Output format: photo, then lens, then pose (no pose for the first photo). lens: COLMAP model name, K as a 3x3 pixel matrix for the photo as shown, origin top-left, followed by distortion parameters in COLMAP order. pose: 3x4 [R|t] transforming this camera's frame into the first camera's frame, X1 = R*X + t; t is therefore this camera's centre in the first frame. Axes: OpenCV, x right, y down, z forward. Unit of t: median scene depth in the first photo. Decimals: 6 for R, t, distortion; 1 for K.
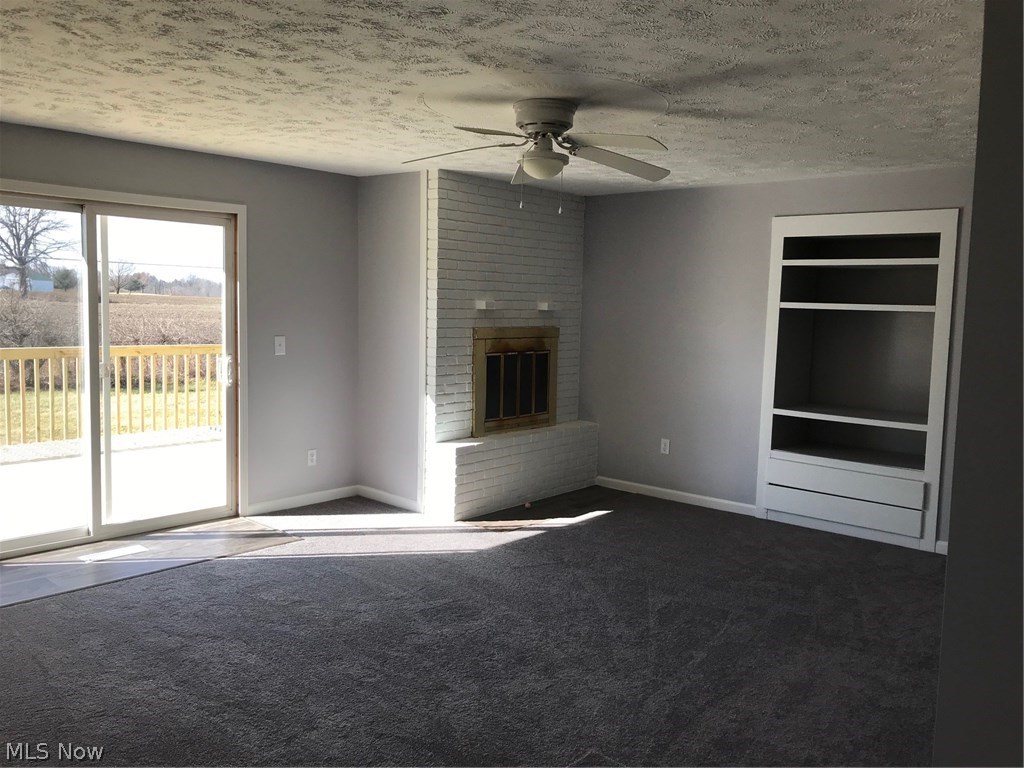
lens RADIAL K [[836.9, 0, 511.4], [0, 836.9, 382.0], [0, 0, 1]] dist [0.002276, -0.003250]
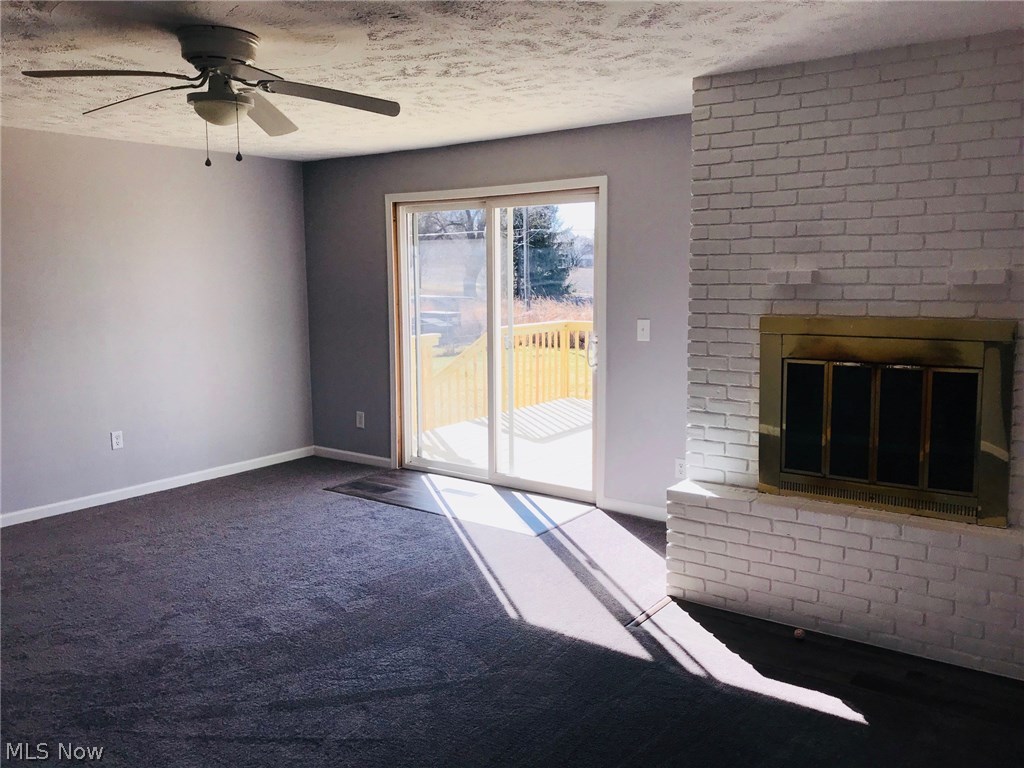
lens RADIAL K [[836.9, 0, 511.5], [0, 836.9, 383.3], [0, 0, 1]] dist [0.002276, -0.003250]
pose [[0.081075, 0.103990, -0.991268, 0.561738], [-0.079227, 0.992068, 0.097594, -0.060821], [0.993554, 0.070623, 0.088671, 0.764769]]
